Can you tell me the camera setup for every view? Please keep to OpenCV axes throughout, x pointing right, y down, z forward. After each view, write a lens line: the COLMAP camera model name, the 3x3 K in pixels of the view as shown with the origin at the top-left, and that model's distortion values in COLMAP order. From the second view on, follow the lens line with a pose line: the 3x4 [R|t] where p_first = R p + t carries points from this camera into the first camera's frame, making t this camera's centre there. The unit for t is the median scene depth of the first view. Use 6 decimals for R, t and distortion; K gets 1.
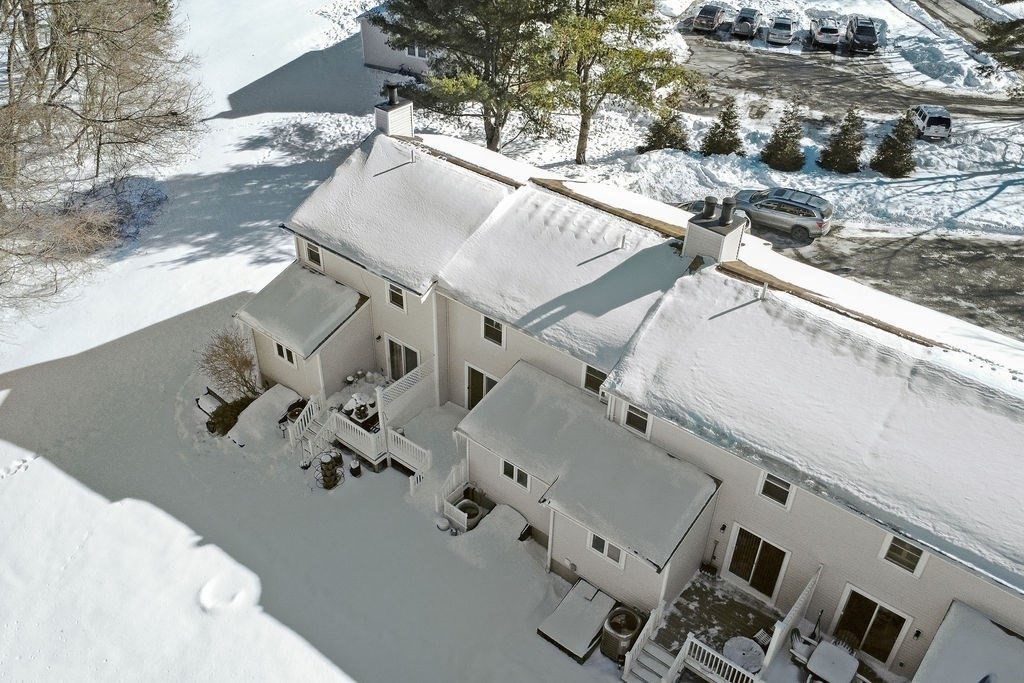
lens RADIAL K [[894.8, 0, 499.0], [0, 894.8, 340.9], [0, 0, 1]] dist [-0.010982, -0.004653]
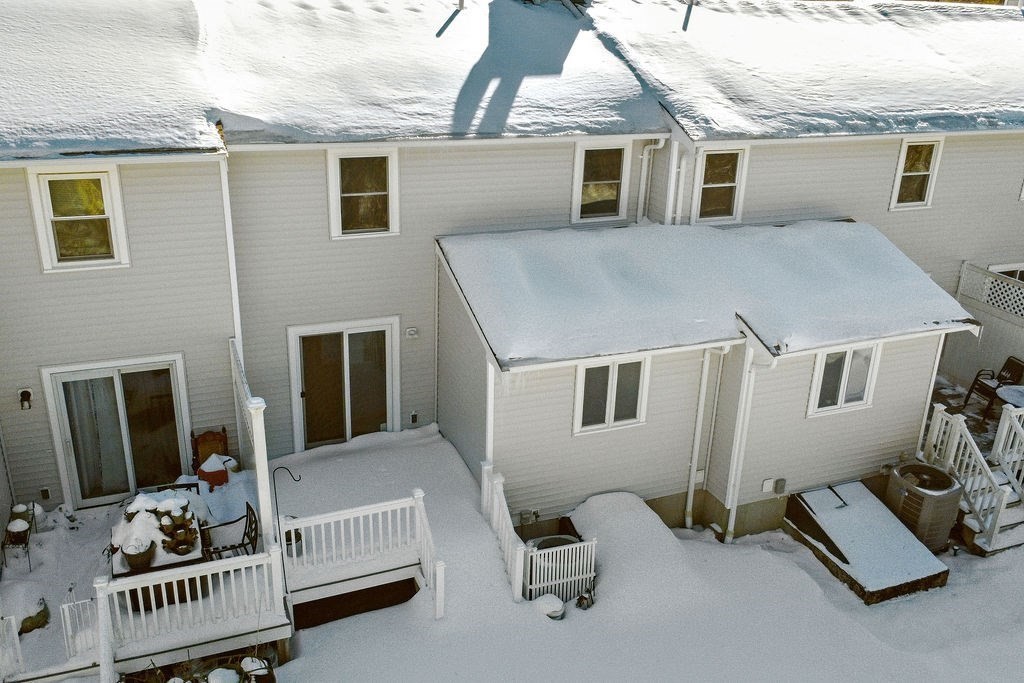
lens RADIAL K [[894.8, 0, 499.0], [0, 894.8, 340.9], [0, 0, 1]] dist [-0.010982, -0.004653]
pose [[0.475881, -0.320849, 0.818898, -0.398101], [0.497645, 0.865934, 0.050084, 0.066575], [-0.725180, 0.383686, 0.571750, 0.767099]]
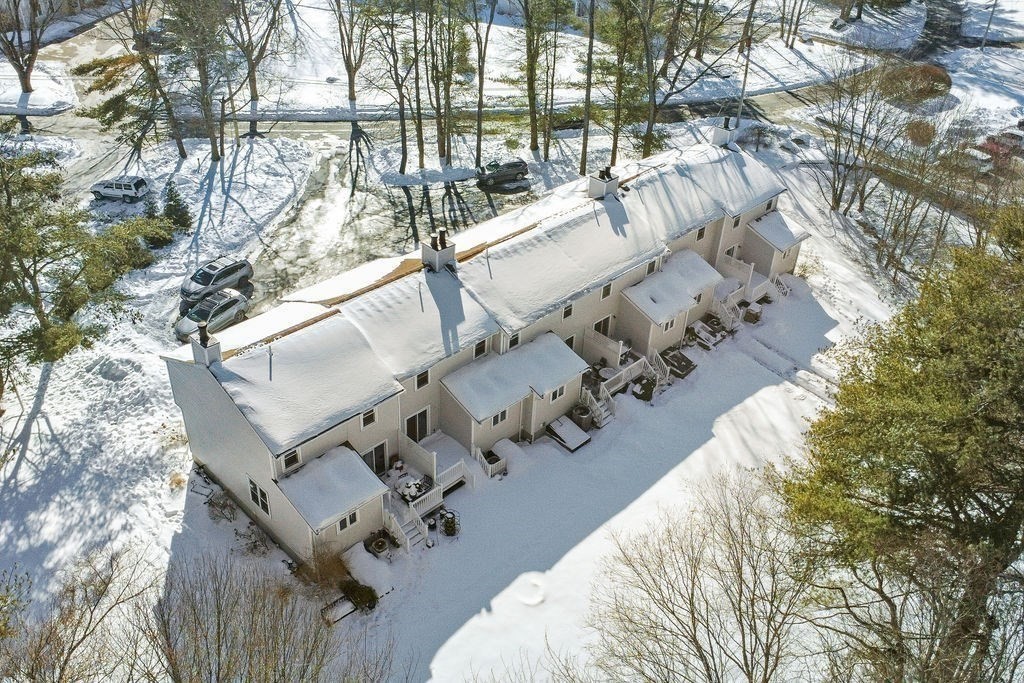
lens RADIAL K [[894.8, 0, 499.0], [0, 894.8, 340.9], [0, 0, 1]] dist [-0.010982, -0.004653]
pose [[0.093450, -0.567780, 0.817859, -1.292789], [0.556414, 0.710983, 0.430007, -0.687485], [-0.825633, 0.414884, 0.382363, 0.302412]]
